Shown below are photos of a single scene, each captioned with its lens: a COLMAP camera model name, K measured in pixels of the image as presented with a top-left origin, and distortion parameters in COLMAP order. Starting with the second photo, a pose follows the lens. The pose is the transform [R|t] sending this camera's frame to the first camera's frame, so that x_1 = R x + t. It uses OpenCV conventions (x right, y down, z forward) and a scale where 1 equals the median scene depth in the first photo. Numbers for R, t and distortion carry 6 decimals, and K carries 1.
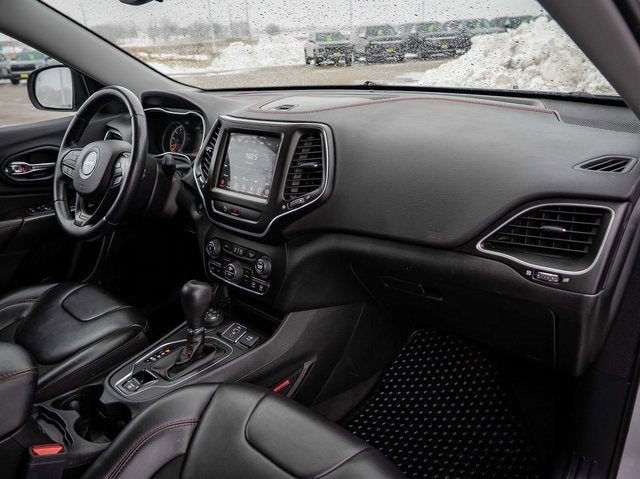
lens RADIAL K [[463.9, 0, 335.6], [0, 463.9, 238.9], [0, 0, 1]] dist [0.003724, -0.001527]
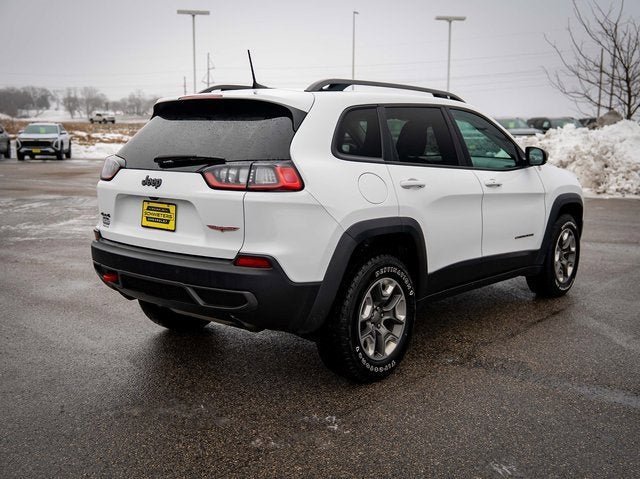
lens RADIAL K [[706.2, 0, 320.0], [0, 706.2, 239.5], [0, 0, 1]] dist [0.011362, 0.005497]
pose [[0.998308, 0.056668, 0.013051, -0.120994], [-0.051702, 0.967674, -0.246848, 0.197890], [-0.026618, 0.245756, 0.968966, -0.474259]]
